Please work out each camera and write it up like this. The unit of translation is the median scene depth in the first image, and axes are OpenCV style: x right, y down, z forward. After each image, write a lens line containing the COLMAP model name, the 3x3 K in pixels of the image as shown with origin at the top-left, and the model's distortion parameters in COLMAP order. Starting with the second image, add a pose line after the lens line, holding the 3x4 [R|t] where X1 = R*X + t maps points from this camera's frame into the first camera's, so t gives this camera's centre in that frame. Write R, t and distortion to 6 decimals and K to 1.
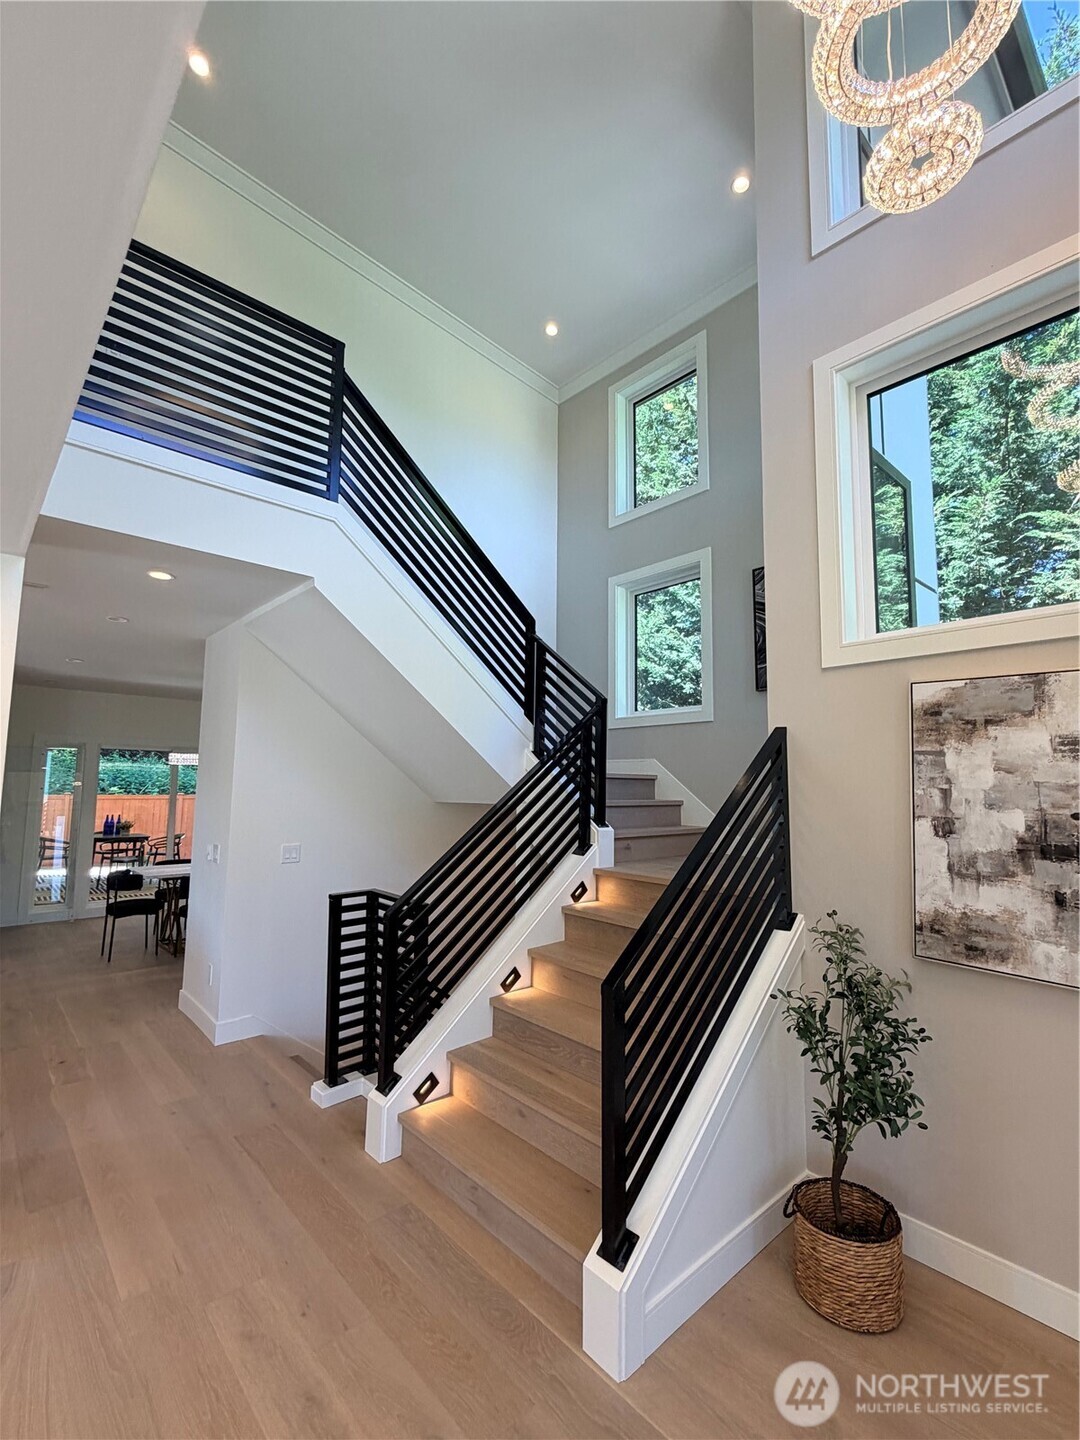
lens RADIAL K [[637.4, 0, 539.4], [0, 637.4, 722.4], [0, 0, 1]] dist [-0.004970, -0.000070]
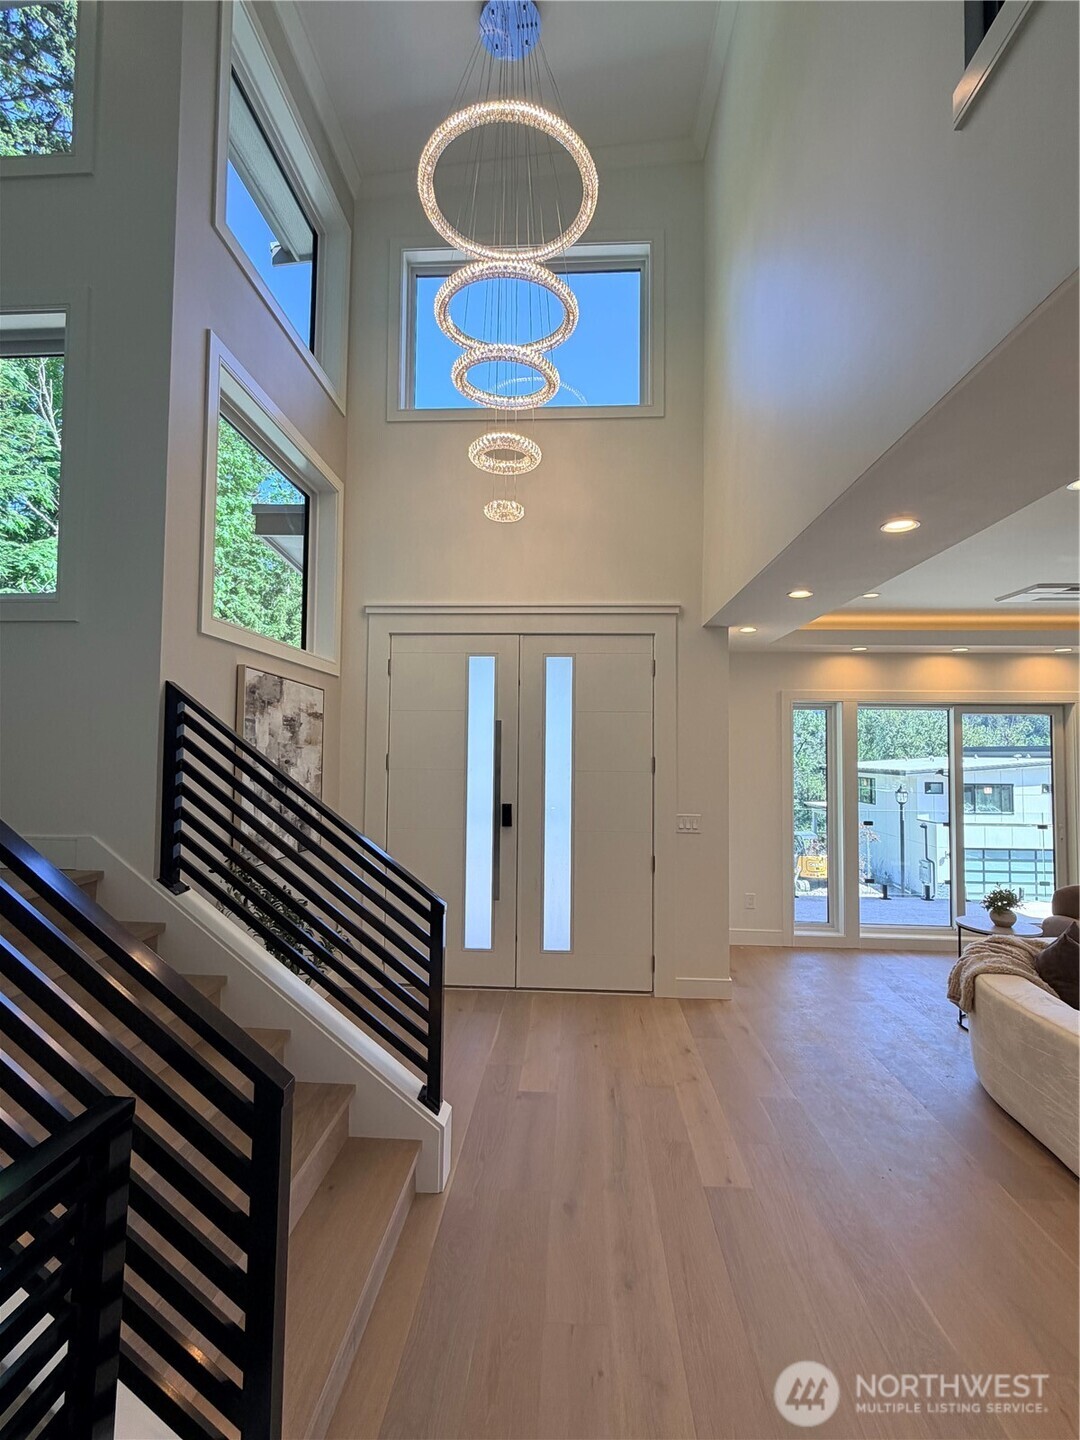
lens RADIAL K [[637.4, 0, 539.4], [0, 637.4, 721.7], [0, 0, 1]] dist [-0.004970, -0.000070]
pose [[-0.700012, 0.015760, 0.713957, -0.800370], [-0.087188, 0.990391, -0.107347, 0.144195], [-0.708789, -0.137392, -0.691912, 1.517158]]
